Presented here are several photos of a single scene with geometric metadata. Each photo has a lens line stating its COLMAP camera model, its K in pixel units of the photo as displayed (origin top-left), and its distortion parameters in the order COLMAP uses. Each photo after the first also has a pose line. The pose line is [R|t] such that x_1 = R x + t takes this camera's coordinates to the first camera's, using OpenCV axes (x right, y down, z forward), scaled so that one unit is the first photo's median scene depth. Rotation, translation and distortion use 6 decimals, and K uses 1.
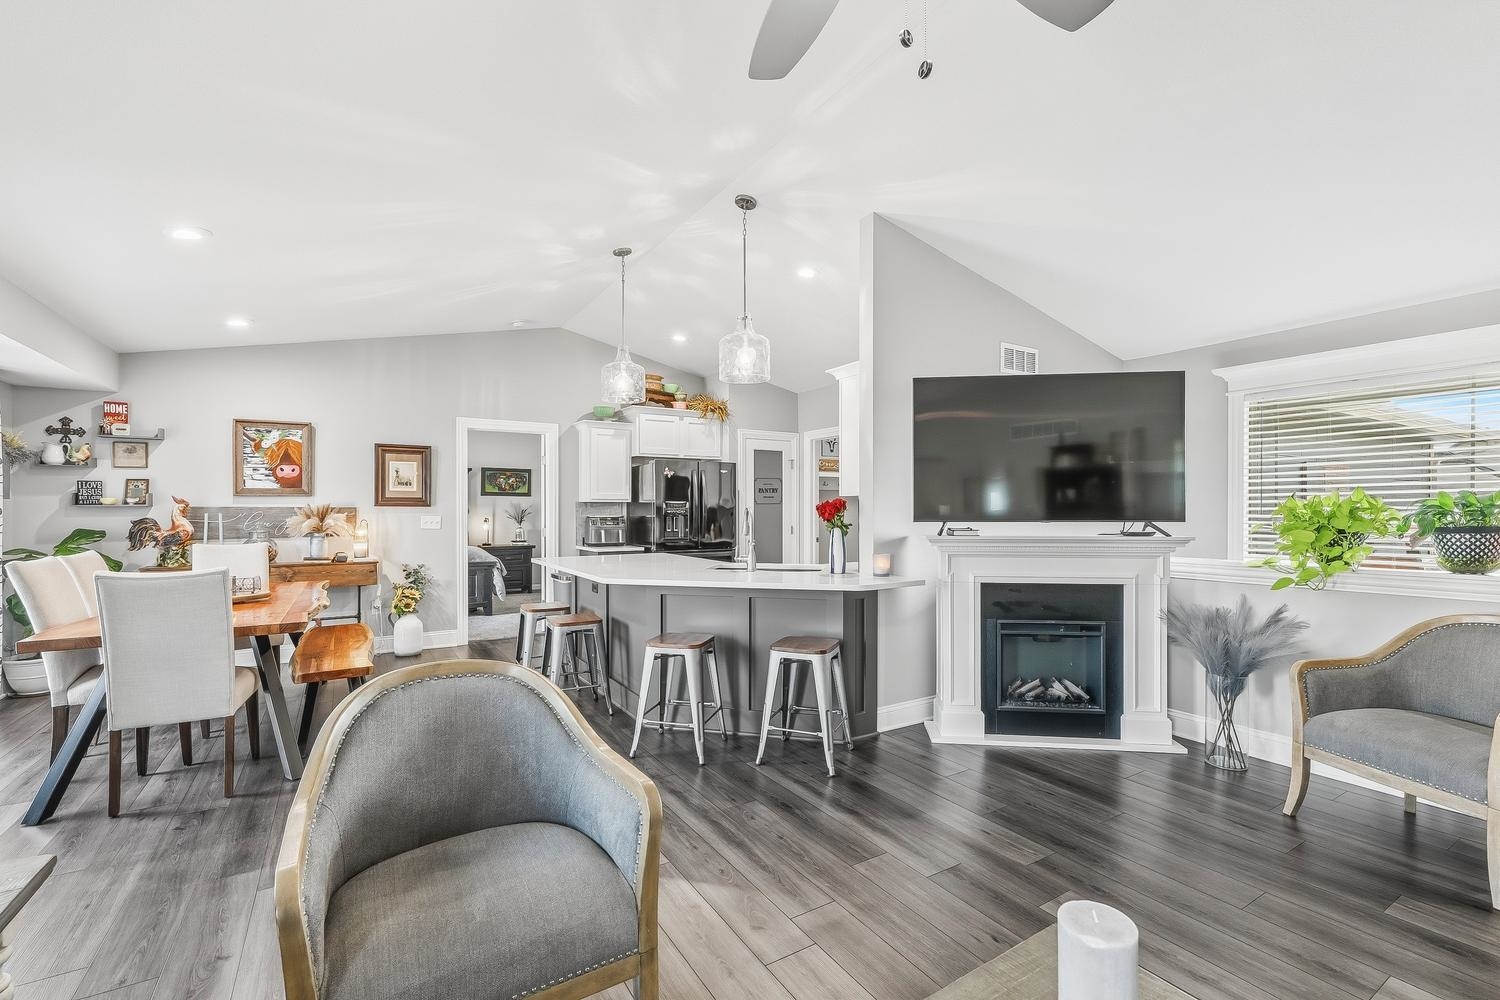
lens RADIAL K [[661.6, 0, 758.3], [0, 661.6, 511.1], [0, 0, 1]] dist [-0.001880, 0.000088]
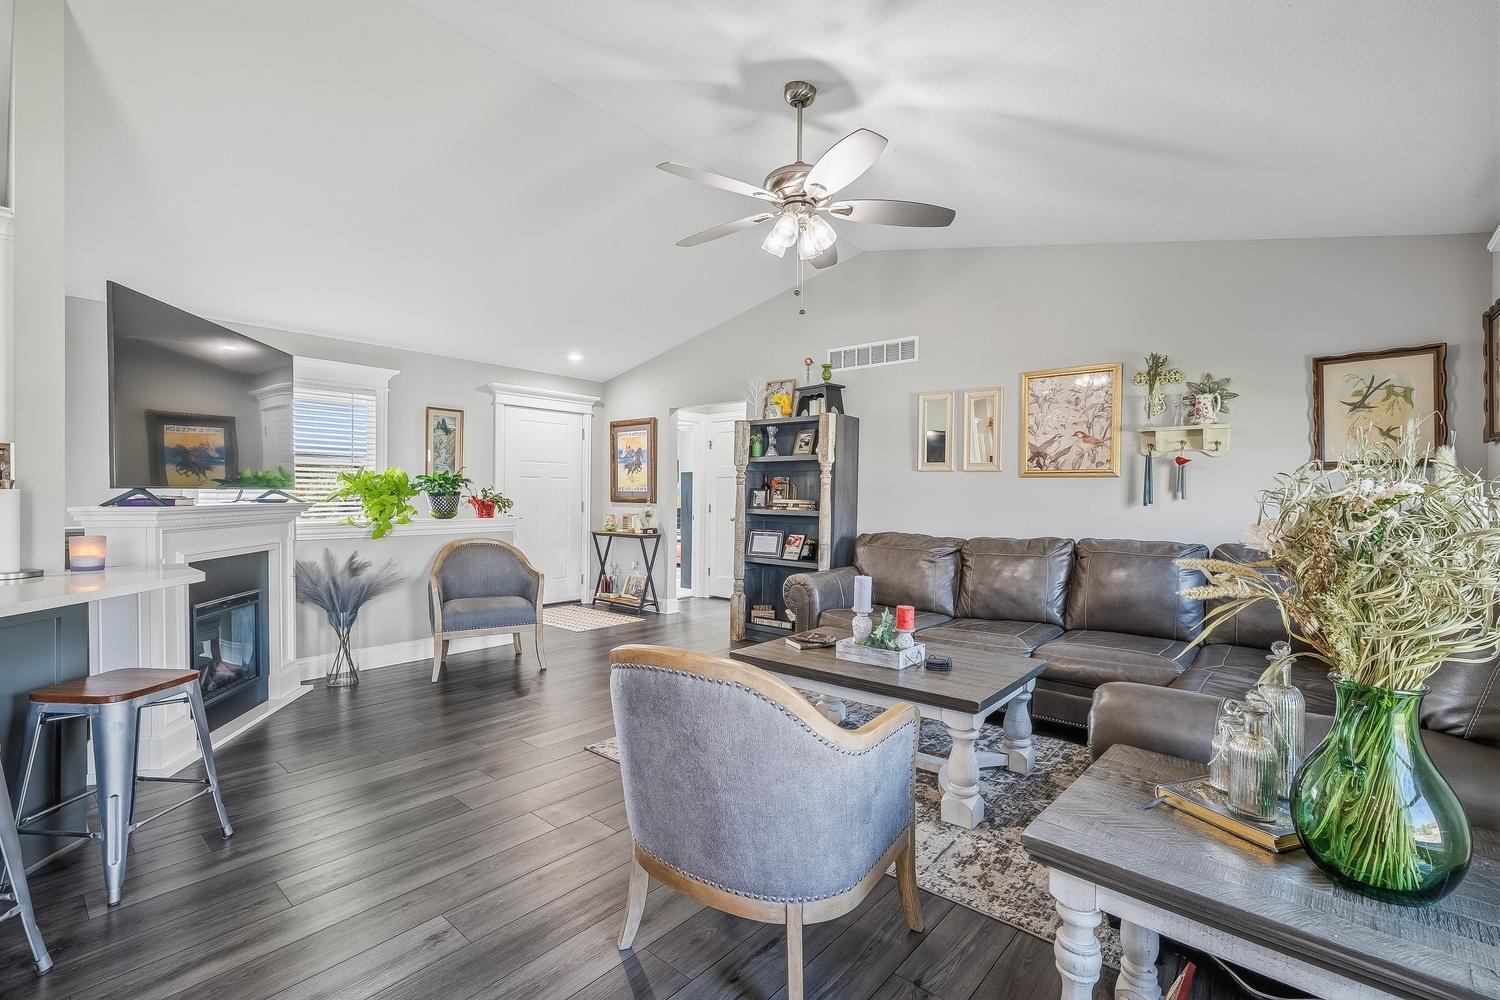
lens RADIAL K [[667.2, 0, 743.3], [0, 667.2, 500.4], [0, 0, 1]] dist [-0.001705, -0.000596]
pose [[-0.288909, -0.009615, 0.957308, -0.434353], [-0.008066, 0.999939, 0.007609, 0.012651], [-0.957322, -0.005523, -0.288969, 0.388703]]
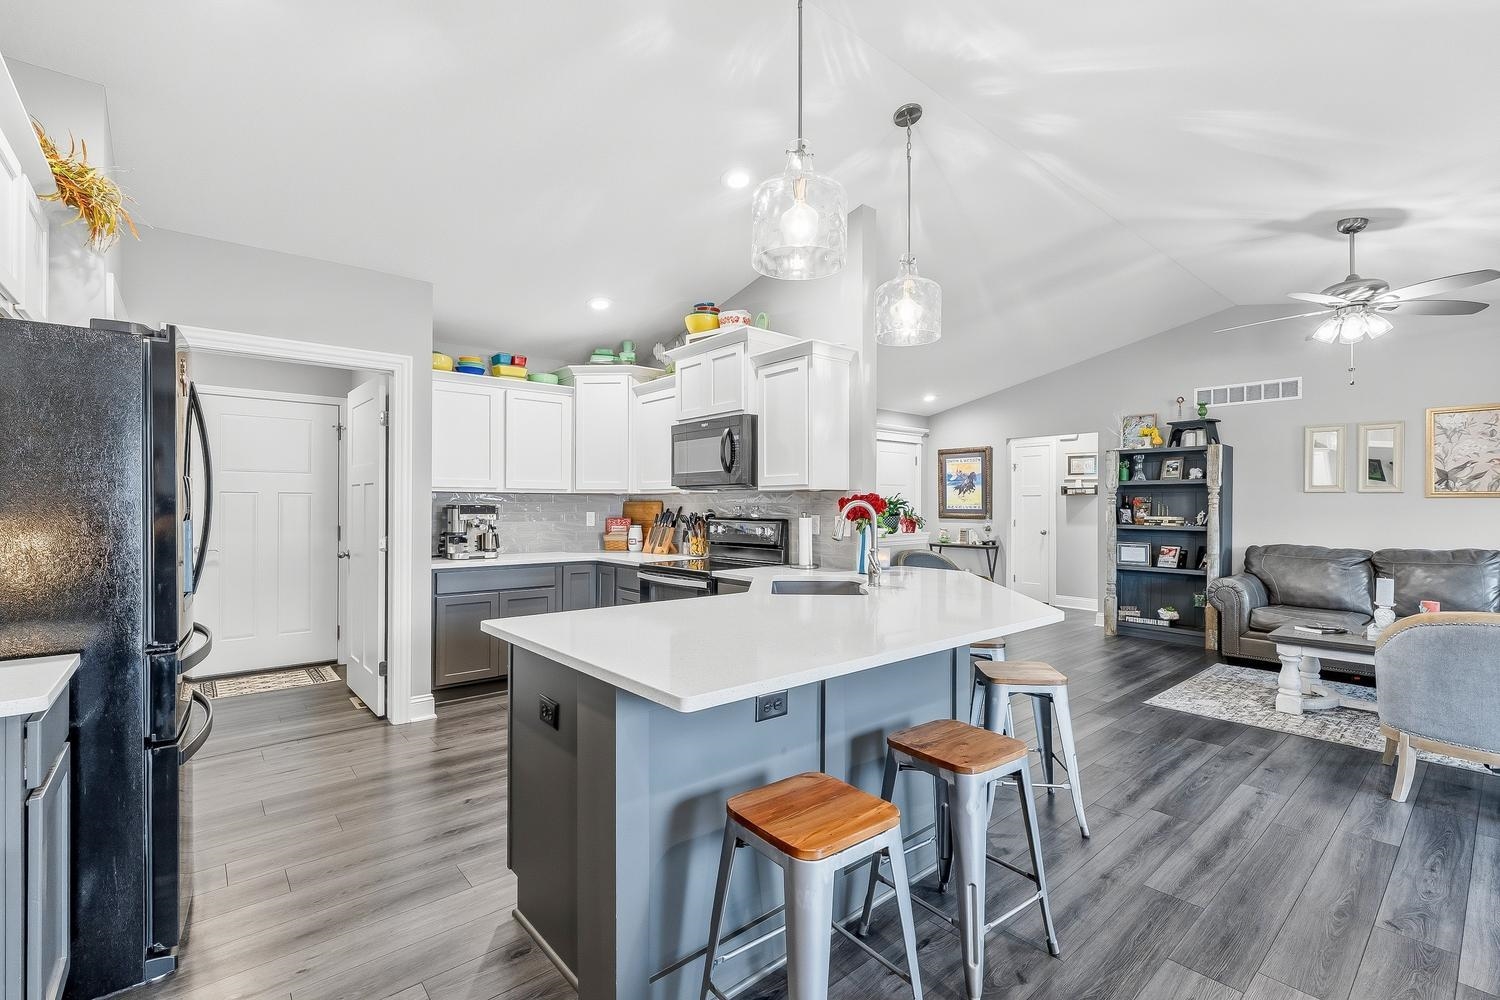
lens RADIAL K [[661.6, 0, 731.9], [0, 661.6, 504.9], [0, 0, 1]] dist [-0.001880, 0.000088]
pose [[-0.139040, 0.001633, 0.990285, -0.548930], [0.000805, 0.999998, -0.001536, -0.000872], [-0.990286, 0.000583, -0.139041, 0.938077]]
